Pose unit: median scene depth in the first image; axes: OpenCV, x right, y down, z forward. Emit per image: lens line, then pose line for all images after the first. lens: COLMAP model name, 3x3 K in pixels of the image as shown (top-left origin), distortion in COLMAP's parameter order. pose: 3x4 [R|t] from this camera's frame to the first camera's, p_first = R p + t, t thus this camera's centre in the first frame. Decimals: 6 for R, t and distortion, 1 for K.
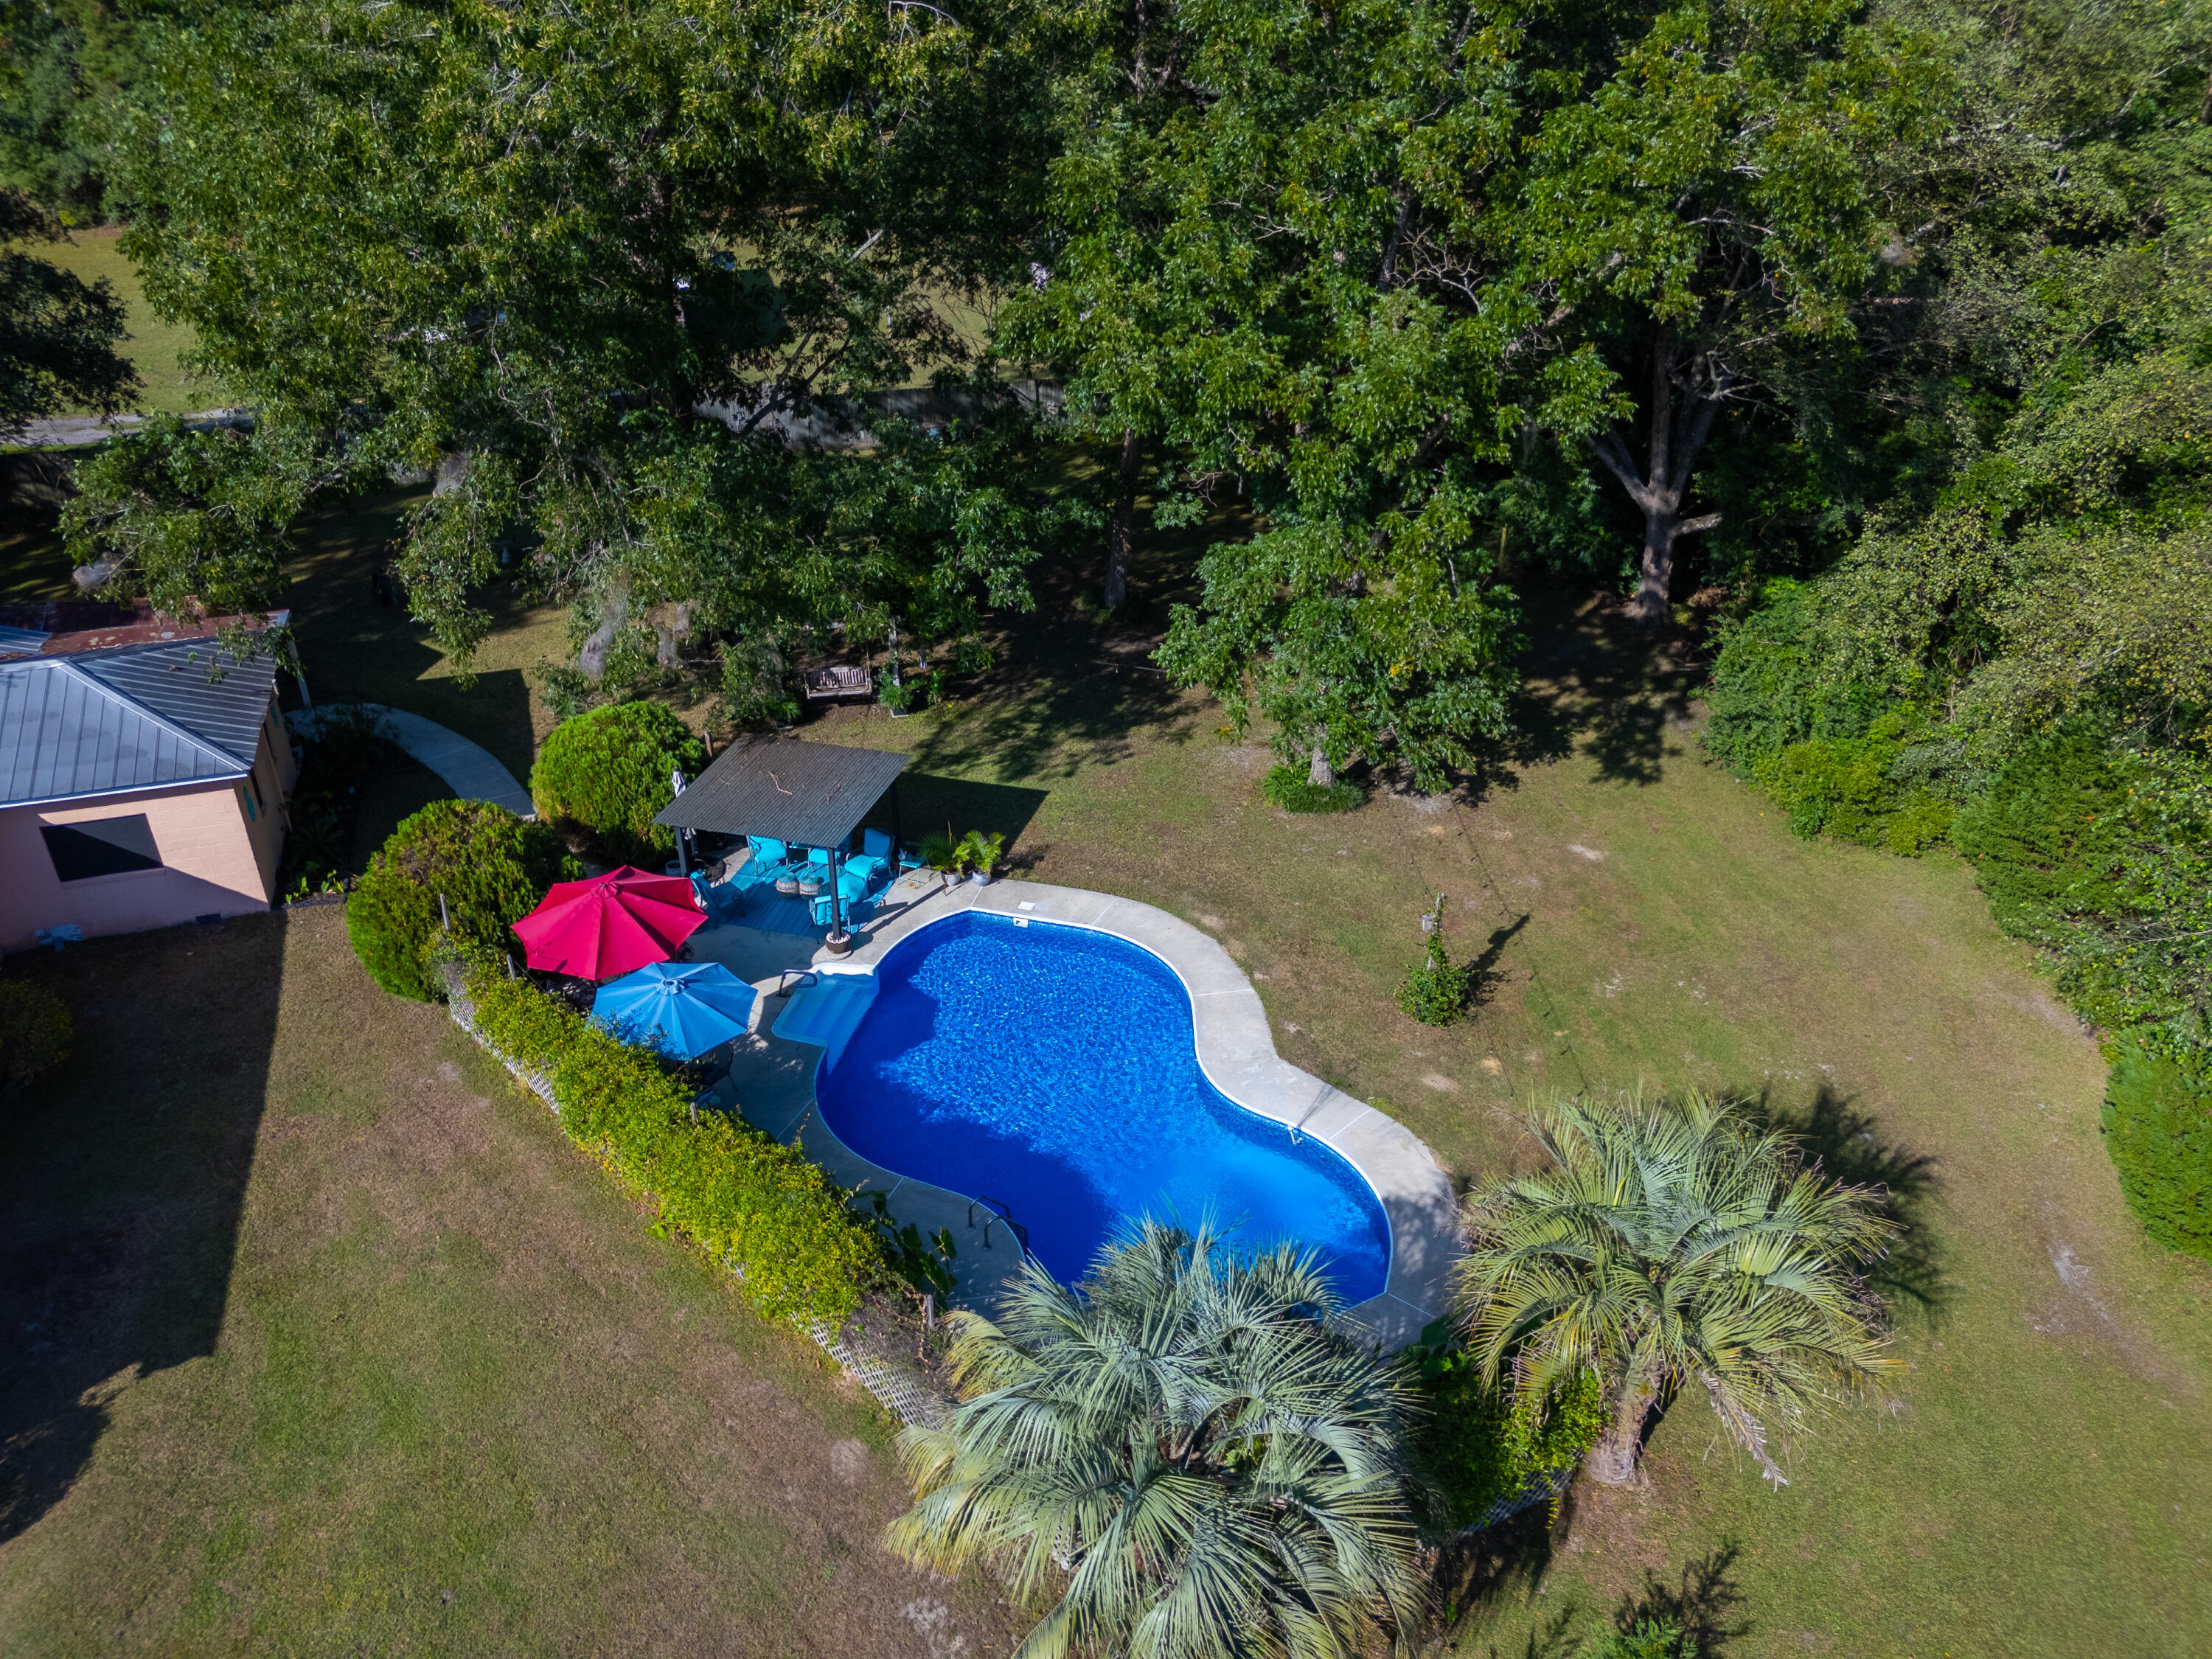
lens RADIAL K [[1614.3, 0, 1120.1], [0, 1614.3, 827.7], [0, 0, 1]] dist [0.077931, -0.066127]
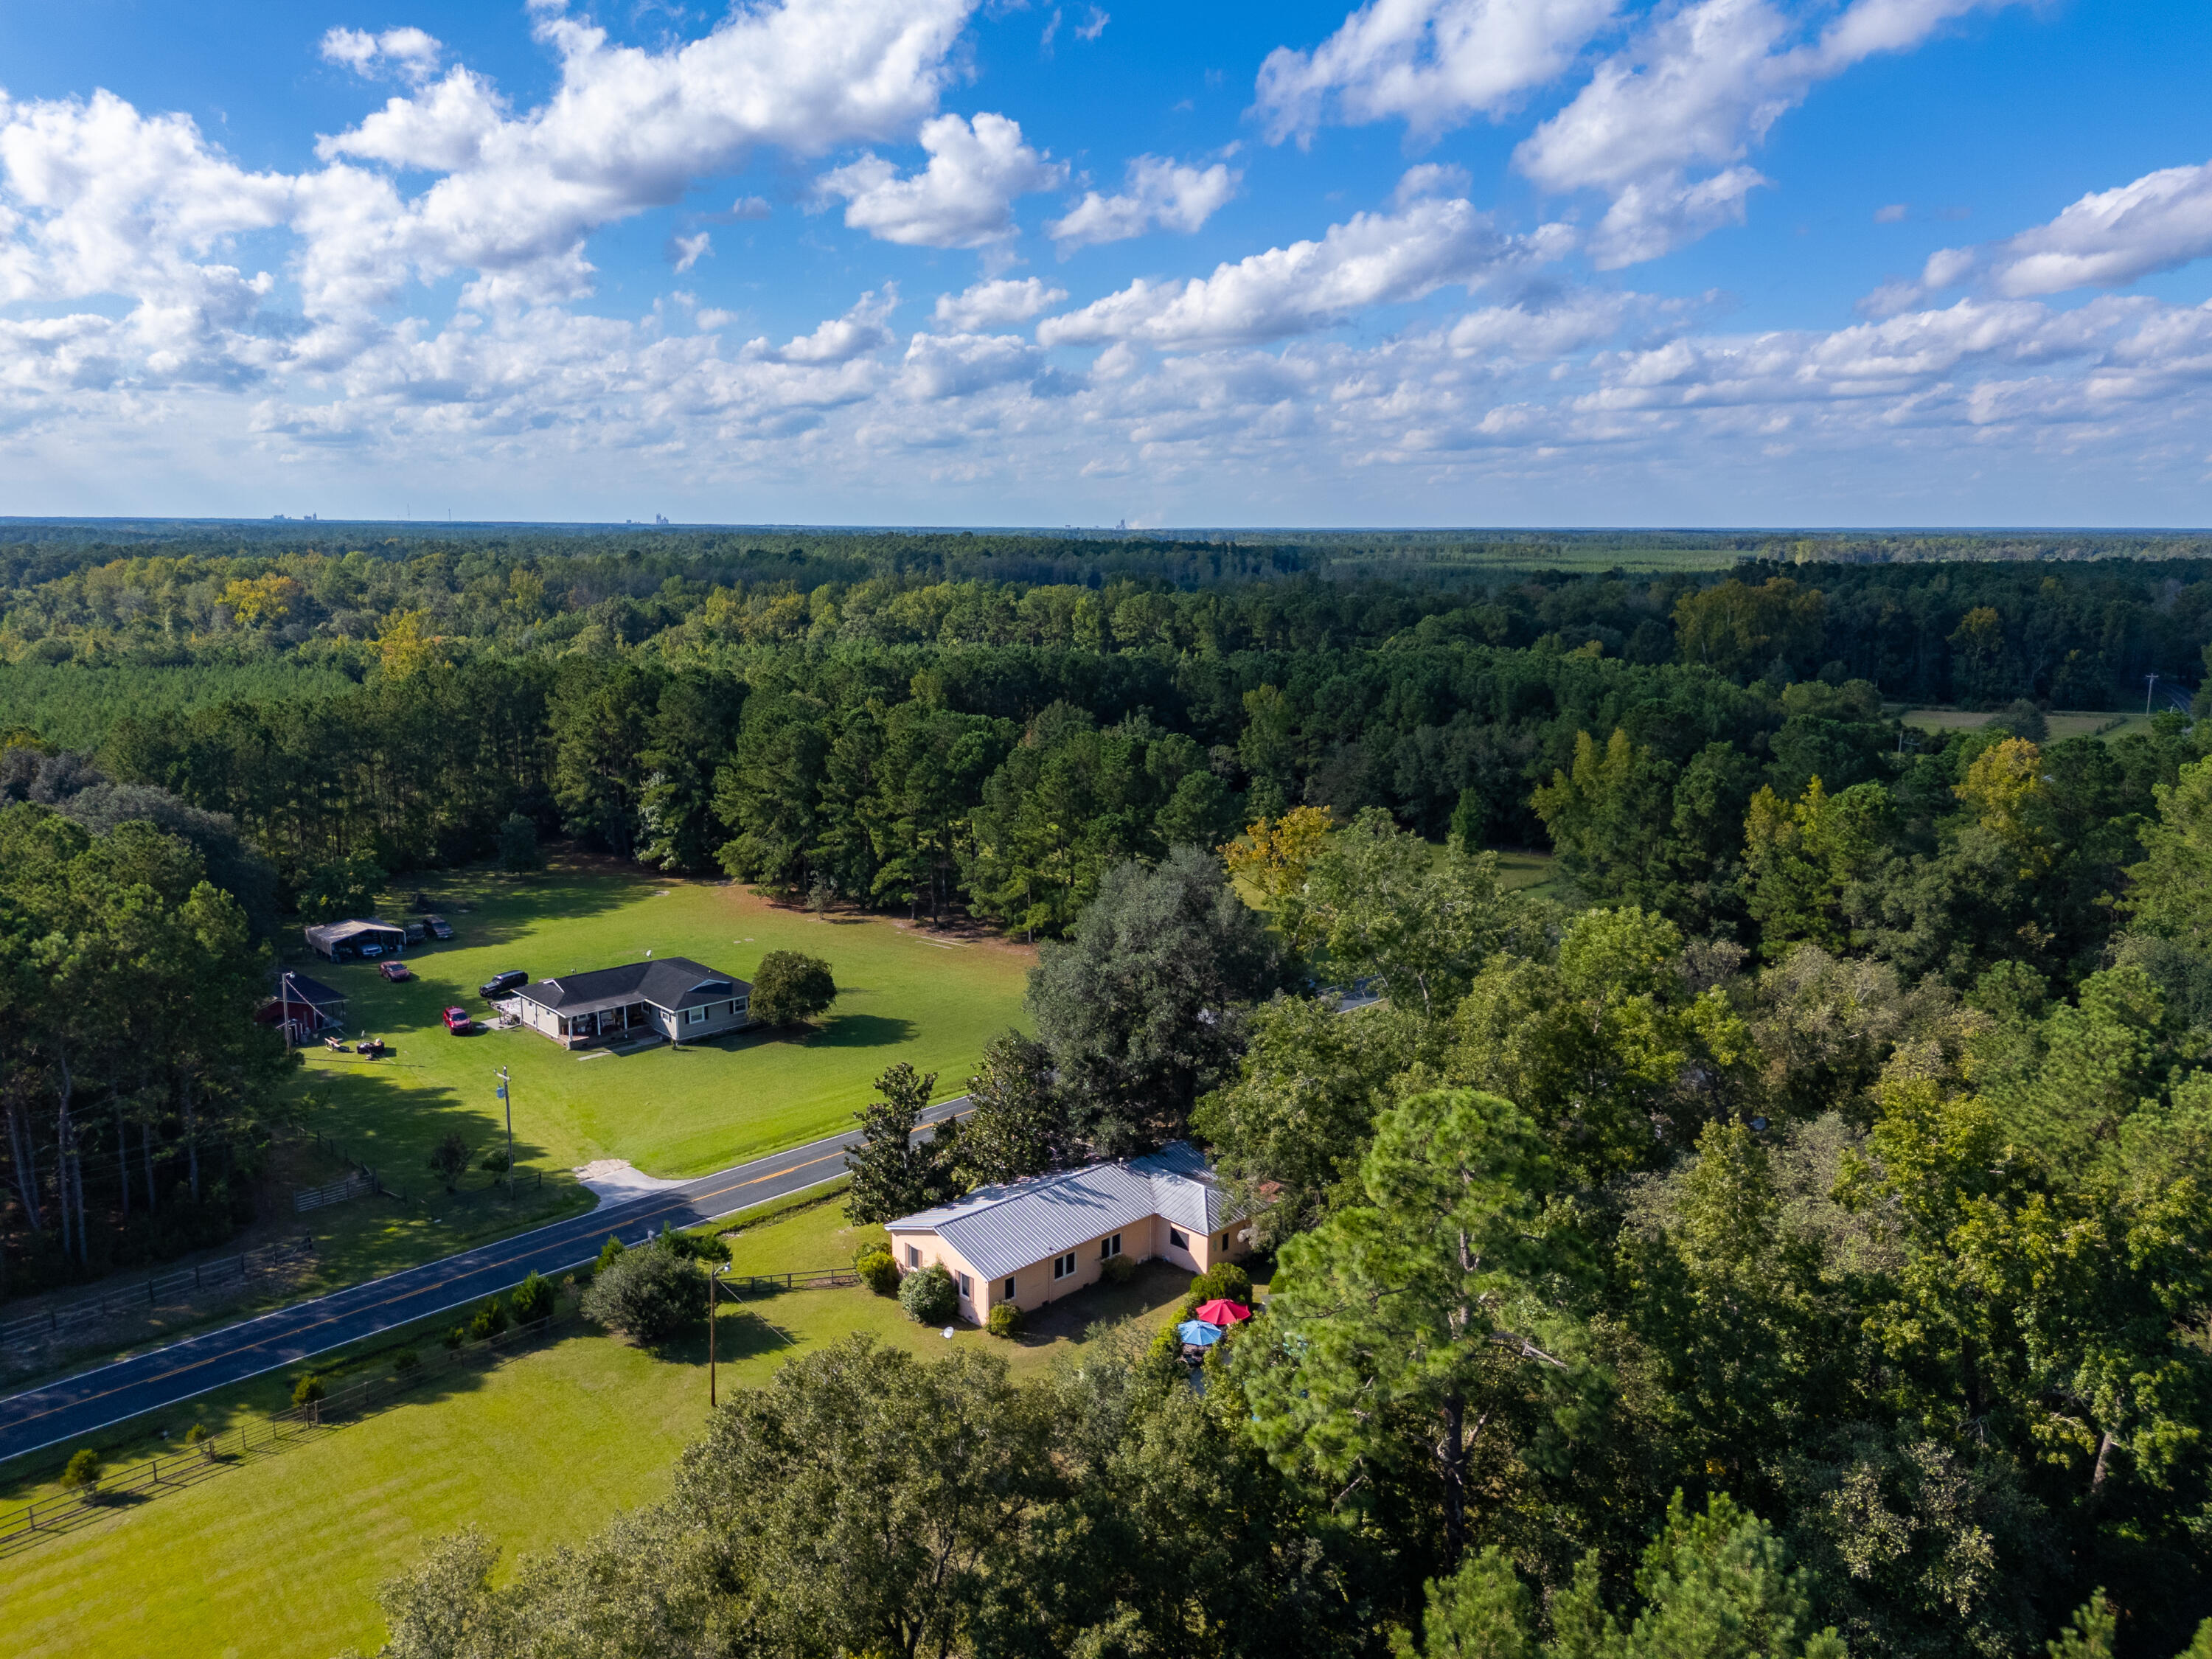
lens RADIAL K [[1614.3, 0, 1120.1], [0, 1614.3, 827.7], [0, 0, 1]] dist [0.077931, -0.066127]
pose [[0.444933, 0.156620, -0.881762, 2.113336], [-0.457839, 0.885979, -0.073655, -0.426948], [0.769687, 0.436476, 0.465908, -1.030988]]
